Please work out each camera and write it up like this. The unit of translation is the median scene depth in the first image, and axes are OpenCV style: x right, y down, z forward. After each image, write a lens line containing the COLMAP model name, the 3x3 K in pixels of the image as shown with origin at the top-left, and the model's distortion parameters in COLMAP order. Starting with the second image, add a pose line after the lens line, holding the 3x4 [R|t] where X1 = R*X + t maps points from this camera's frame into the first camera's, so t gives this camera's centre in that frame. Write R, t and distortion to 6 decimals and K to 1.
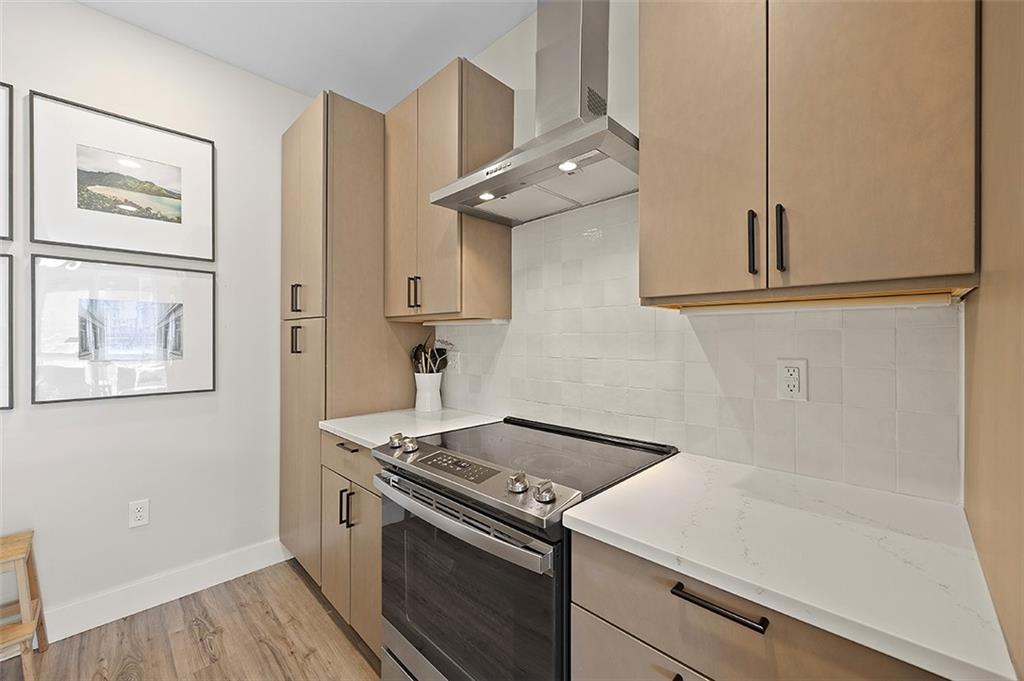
lens RADIAL K [[399.9, 0, 512.0], [0, 399.9, 340.5], [0, 0, 1]] dist [0.003044, 0.000061]
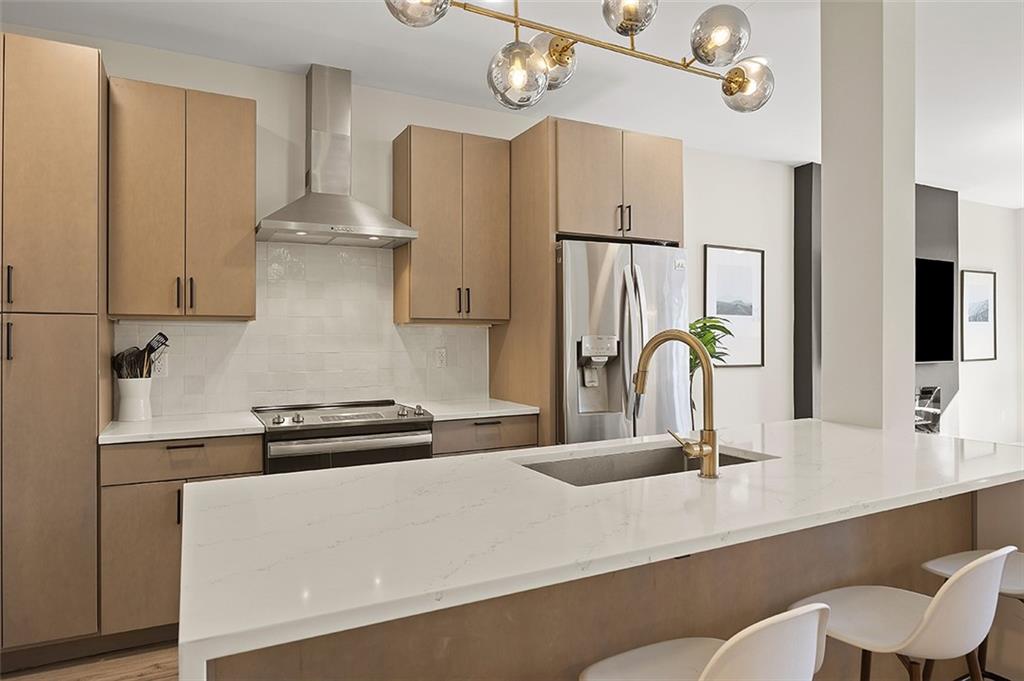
lens RADIAL K [[647.3, 0, 512.0], [0, 647.3, 340.5], [0, 0, 1]] dist [-0.000277, -0.000092]
pose [[0.279908, -0.005382, 0.960012, -1.735886], [0.004903, 0.999979, 0.004177, -0.003887], [-0.960014, 0.003538, 0.279929, -0.246753]]
